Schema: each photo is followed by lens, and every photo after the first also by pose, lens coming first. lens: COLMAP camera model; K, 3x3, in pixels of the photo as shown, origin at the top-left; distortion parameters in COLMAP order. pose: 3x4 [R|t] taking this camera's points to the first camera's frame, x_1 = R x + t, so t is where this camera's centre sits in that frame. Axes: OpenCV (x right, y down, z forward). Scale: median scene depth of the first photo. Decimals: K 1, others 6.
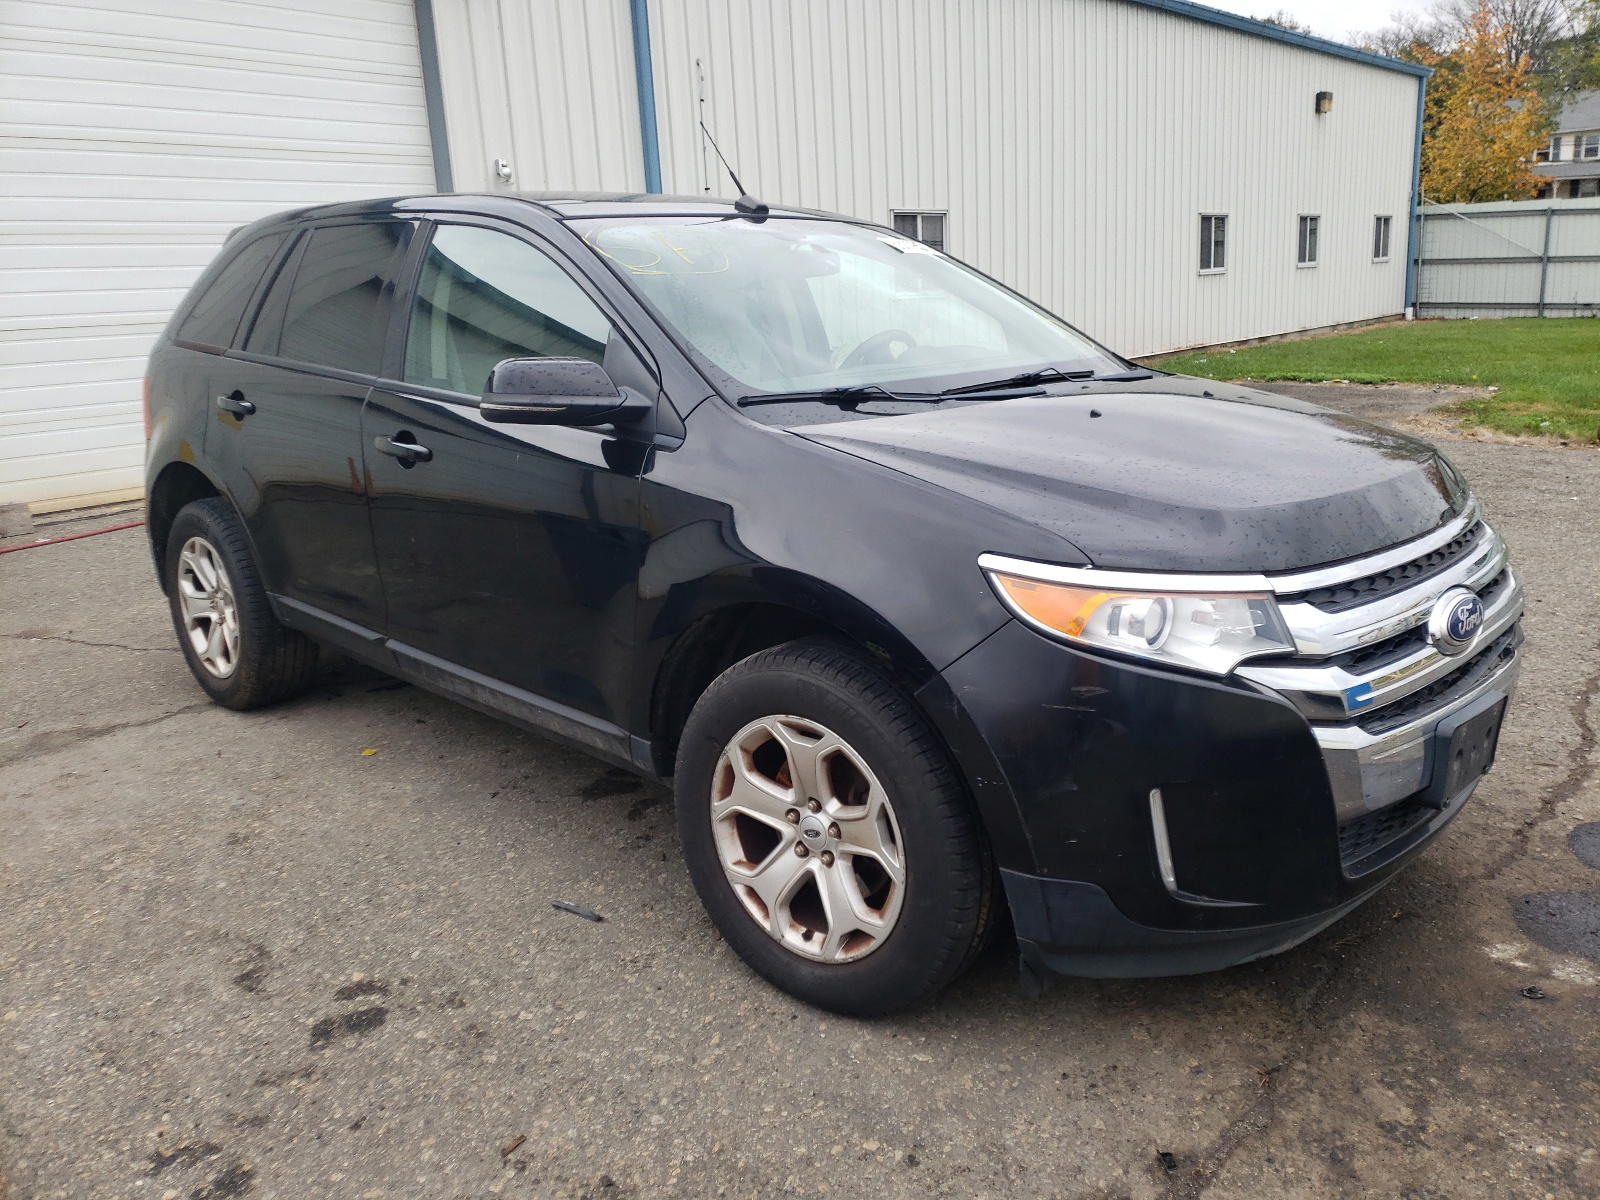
lens RADIAL K [[1271.6, 0, 815.7], [0, 1271.6, 600.1], [0, 0, 1]] dist [0.046057, -0.027770]
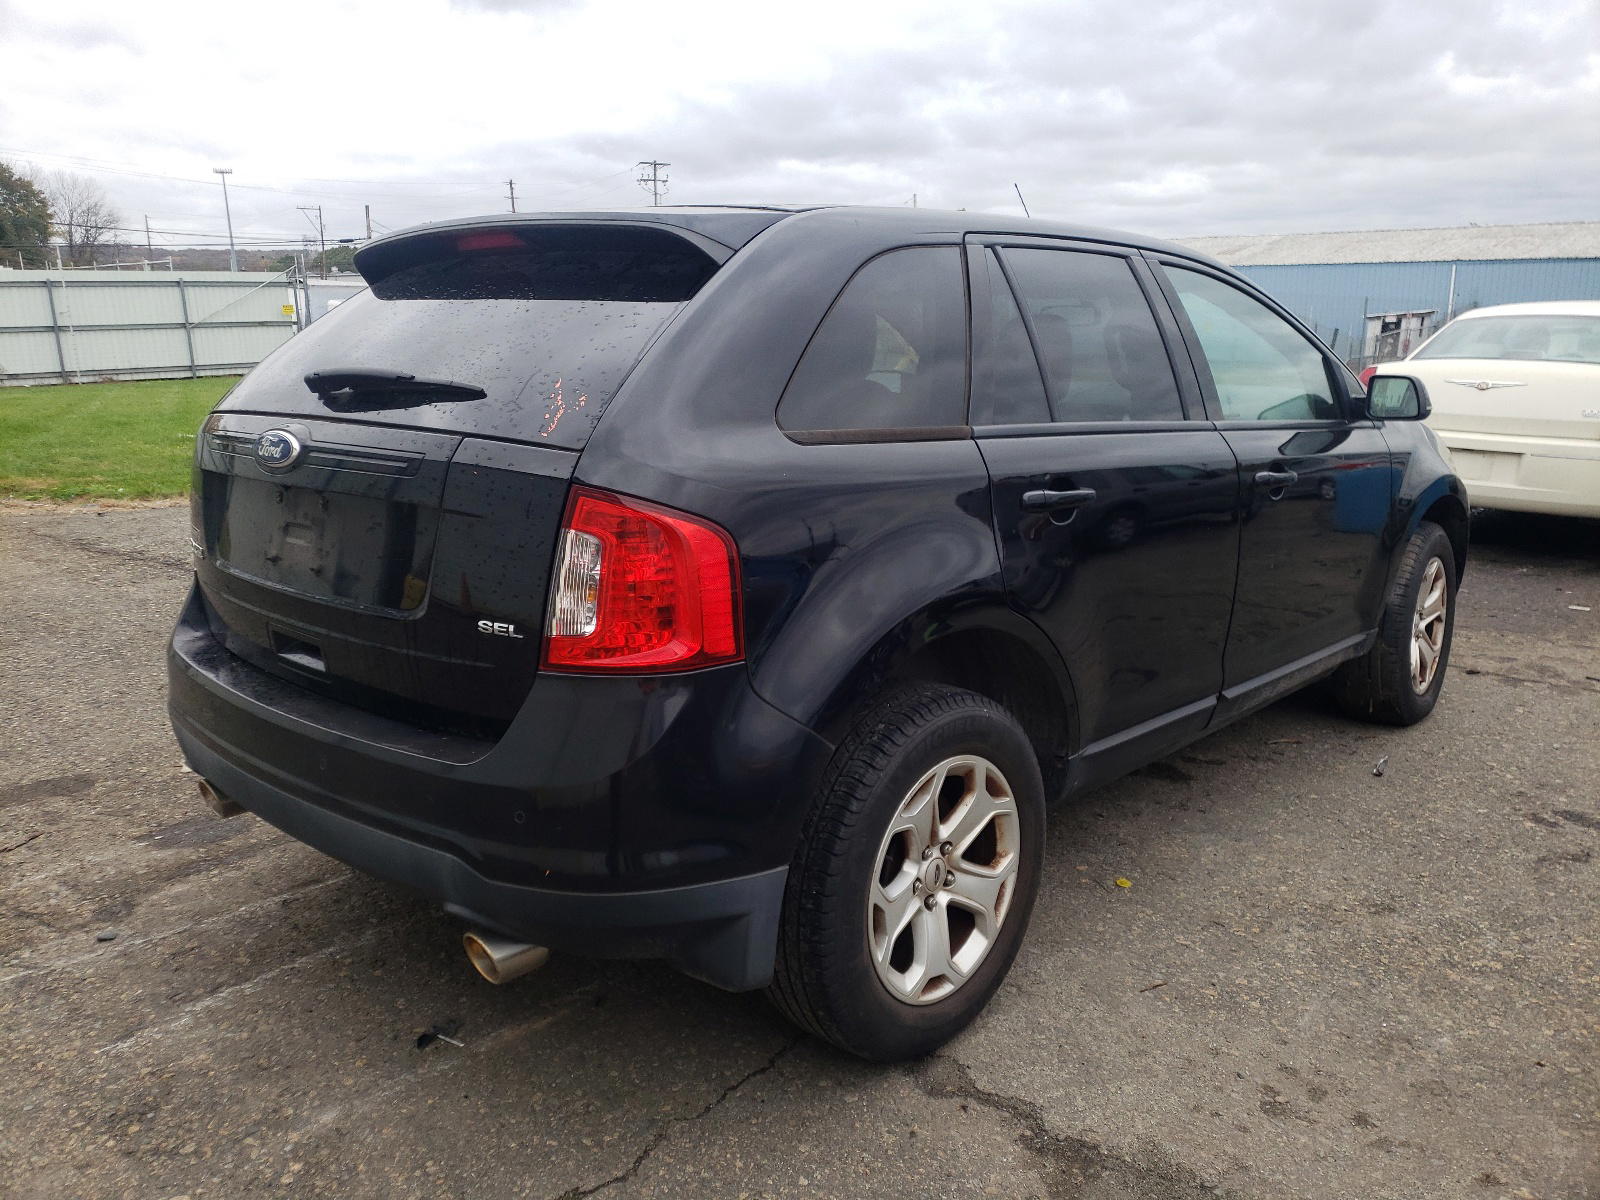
lens RADIAL K [[1240.0, 0, 803.6], [0, 1240.0, 612.1], [0, 0, 1]] dist [0.002341, 0.001939]
pose [[0.006453, -0.216171, 0.976334, -1.008173], [0.260380, 0.943038, 0.207078, -0.245158], [-0.965485, 0.252882, 0.062372, 1.014963]]
